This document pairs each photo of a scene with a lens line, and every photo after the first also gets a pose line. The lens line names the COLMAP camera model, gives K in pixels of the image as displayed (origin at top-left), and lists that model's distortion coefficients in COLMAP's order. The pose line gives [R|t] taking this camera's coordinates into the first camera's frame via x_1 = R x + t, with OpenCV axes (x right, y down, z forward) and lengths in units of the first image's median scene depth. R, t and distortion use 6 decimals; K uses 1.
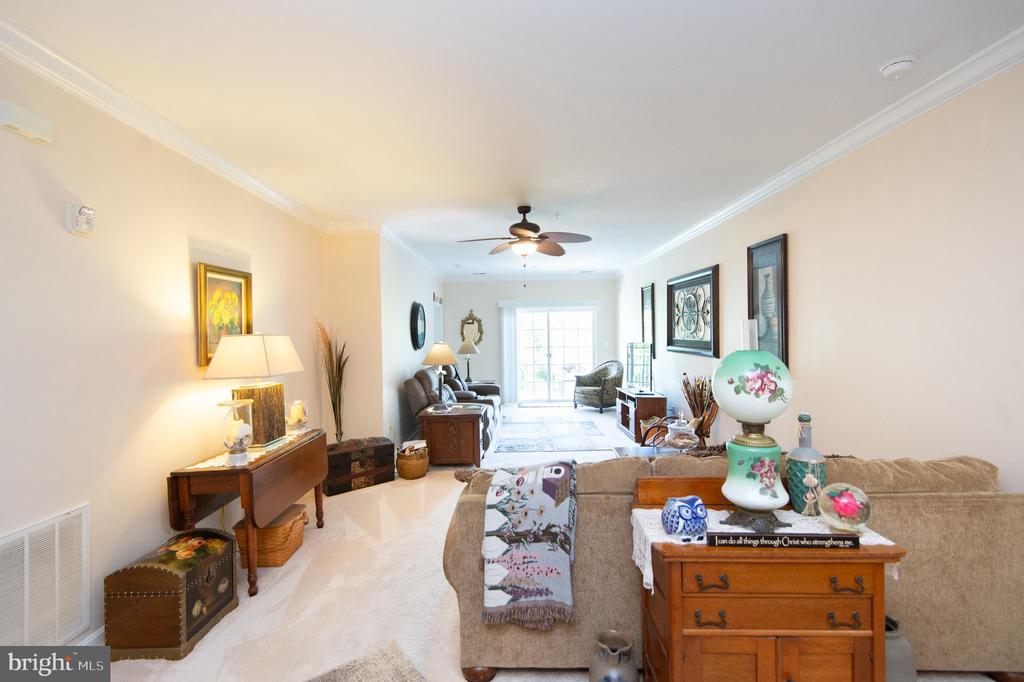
lens RADIAL K [[463.3, 0, 513.2], [0, 463.3, 337.0], [0, 0, 1]] dist [0.031383, -0.021046]
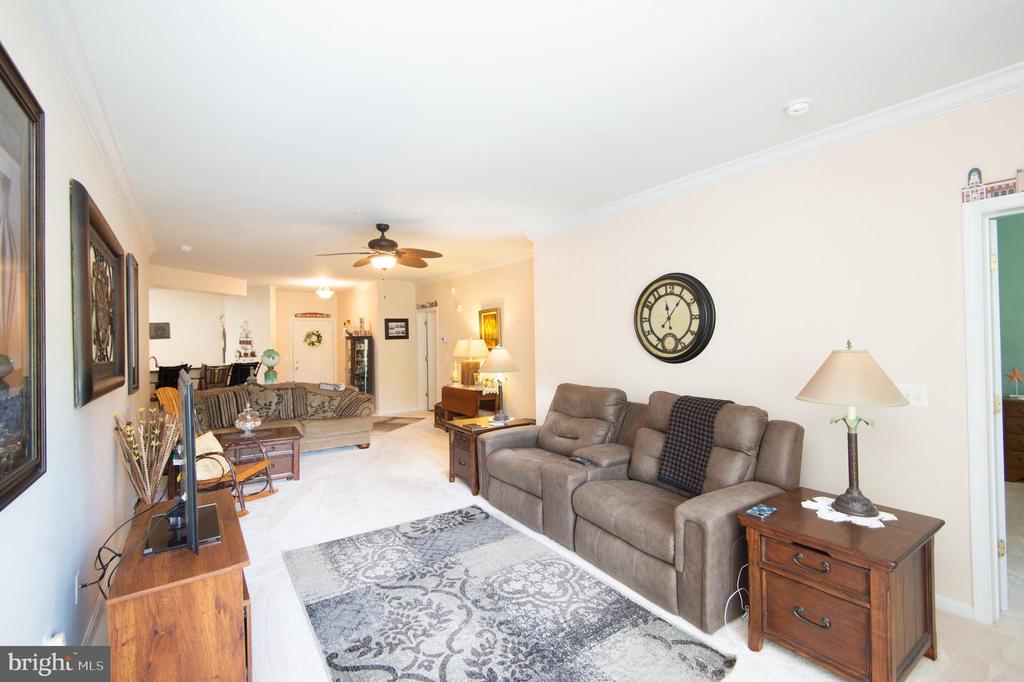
lens RADIAL K [[460.0, 0, 516.7], [0, 460.0, 337.2], [0, 0, 1]] dist [0.034754, -0.020556]
pose [[-0.821125, 0.025908, -0.570161, 0.389219], [0.027643, 0.999602, 0.005611, -0.014826], [0.570079, -0.011153, -0.821514, 2.062068]]
